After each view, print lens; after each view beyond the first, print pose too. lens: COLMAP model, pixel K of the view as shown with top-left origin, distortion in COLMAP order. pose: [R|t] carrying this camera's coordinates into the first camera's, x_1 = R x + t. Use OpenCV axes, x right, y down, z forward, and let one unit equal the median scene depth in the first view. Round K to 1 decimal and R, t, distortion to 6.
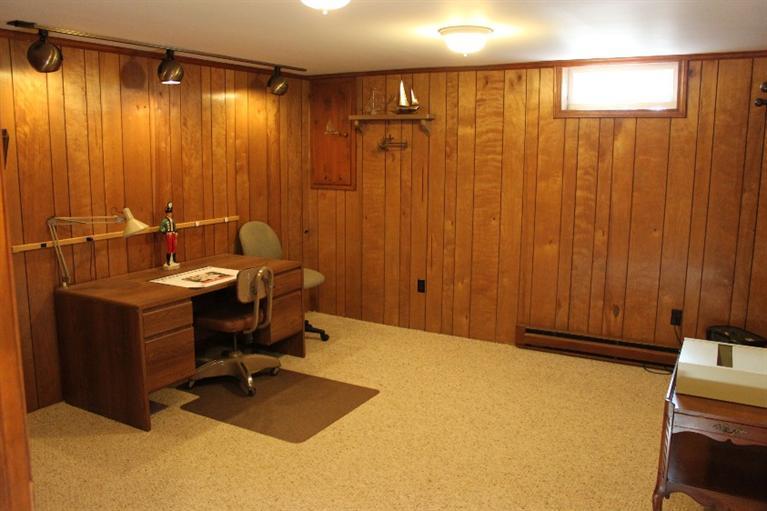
lens RADIAL K [[641.2, 0, 386.9], [0, 641.2, 253.9], [0, 0, 1]] dist [-0.153446, 0.105598]
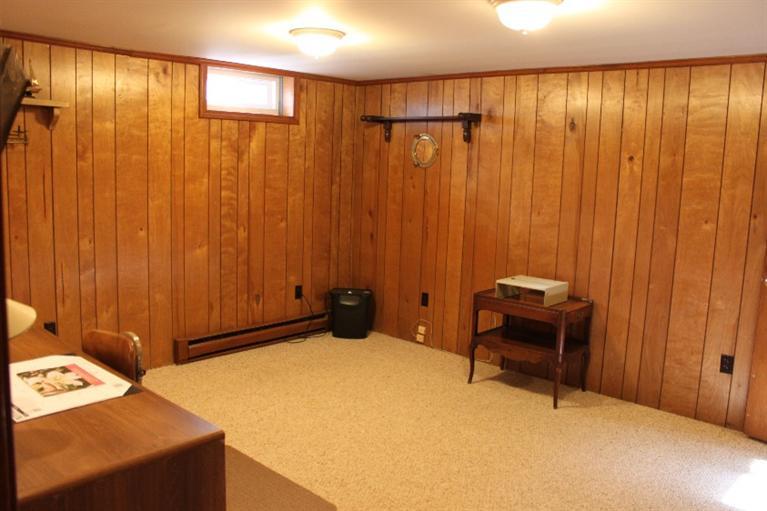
lens RADIAL K [[641.2, 0, 386.8], [0, 641.2, 254.4], [0, 0, 1]] dist [-0.153446, 0.105598]
pose [[0.211186, -0.139674, 0.967415, -0.638910], [0.124309, 0.985539, 0.115154, -0.084441], [-0.969509, 0.095939, 0.225494, 0.527679]]
